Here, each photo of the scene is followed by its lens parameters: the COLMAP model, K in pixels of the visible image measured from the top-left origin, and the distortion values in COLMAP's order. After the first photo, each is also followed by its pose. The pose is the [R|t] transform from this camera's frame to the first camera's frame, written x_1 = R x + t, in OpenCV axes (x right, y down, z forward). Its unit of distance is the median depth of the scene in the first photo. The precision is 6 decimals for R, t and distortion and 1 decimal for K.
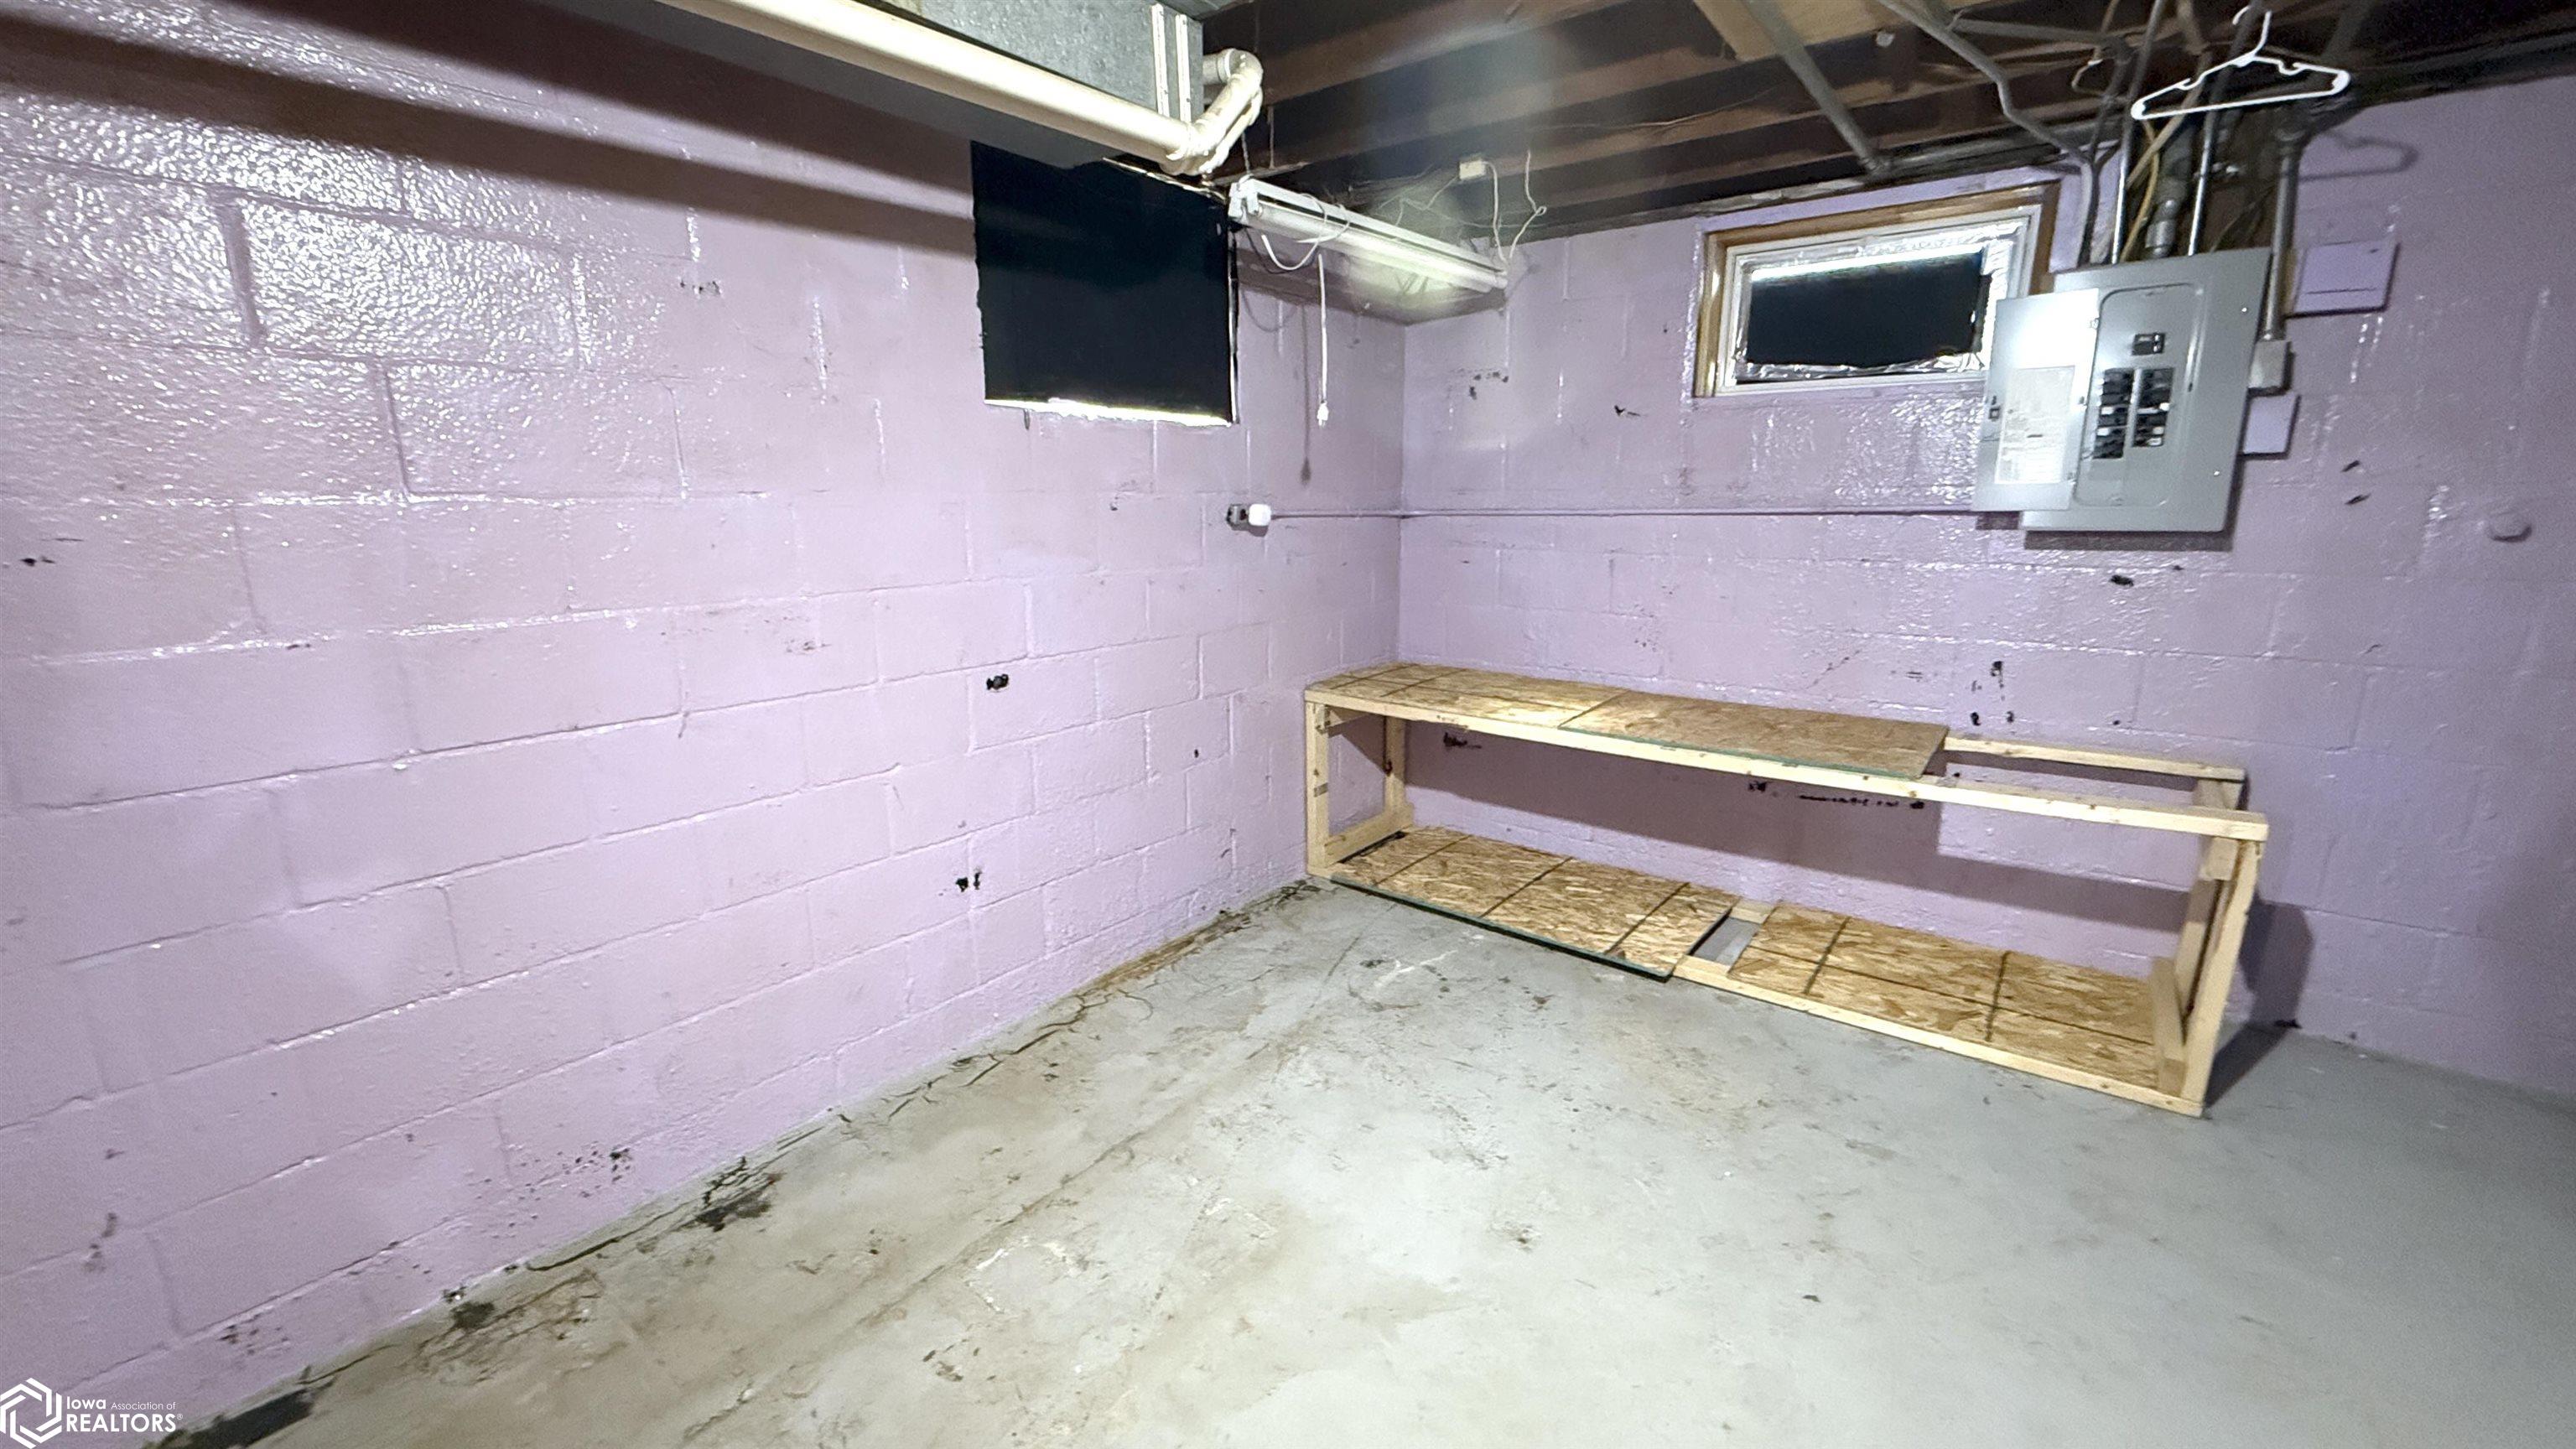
lens RADIAL K [[1022.6, 0, 1286.7], [0, 1022.6, 726.6], [0, 0, 1]] dist [-0.000169, 0.000134]
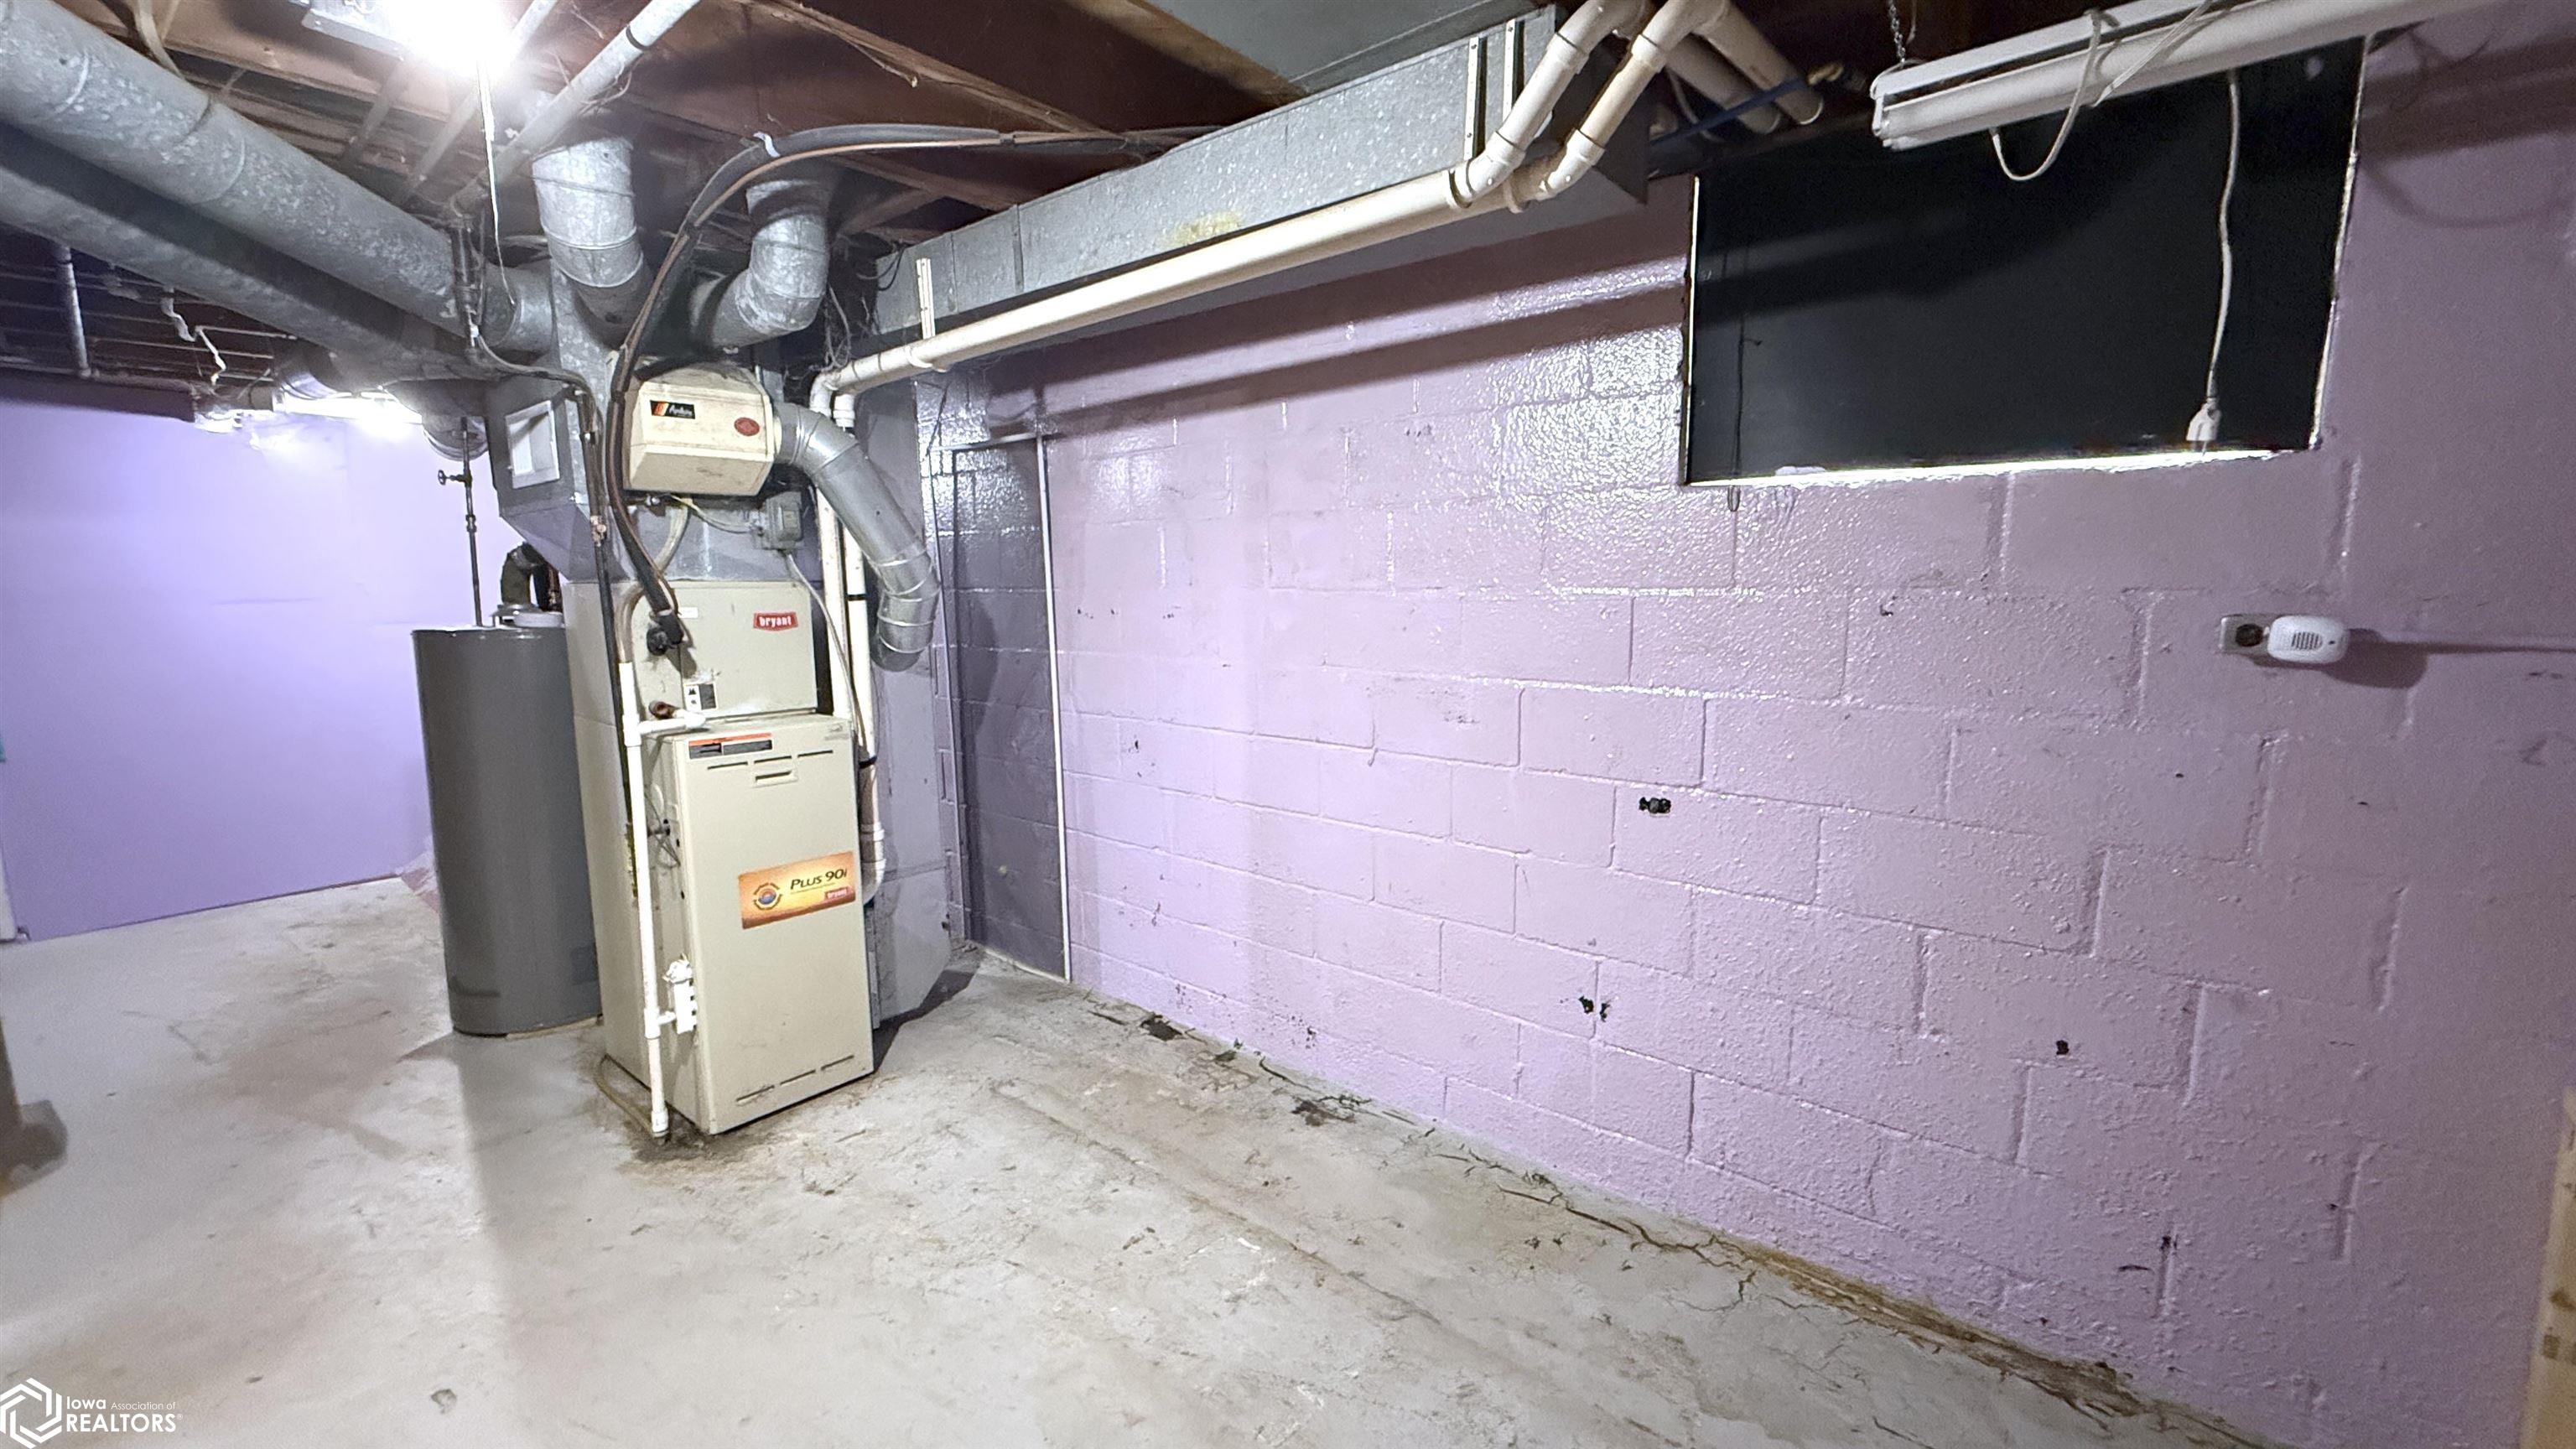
lens RADIAL K [[1022.6, 0, 1283.9], [0, 1022.6, 726.3], [0, 0, 1]] dist [-0.000169, 0.000134]
pose [[-0.038328, 0.144930, -0.988699, 0.579002], [-0.218489, 0.964270, 0.149819, -0.169802], [0.975086, 0.221762, -0.005293, 0.691045]]
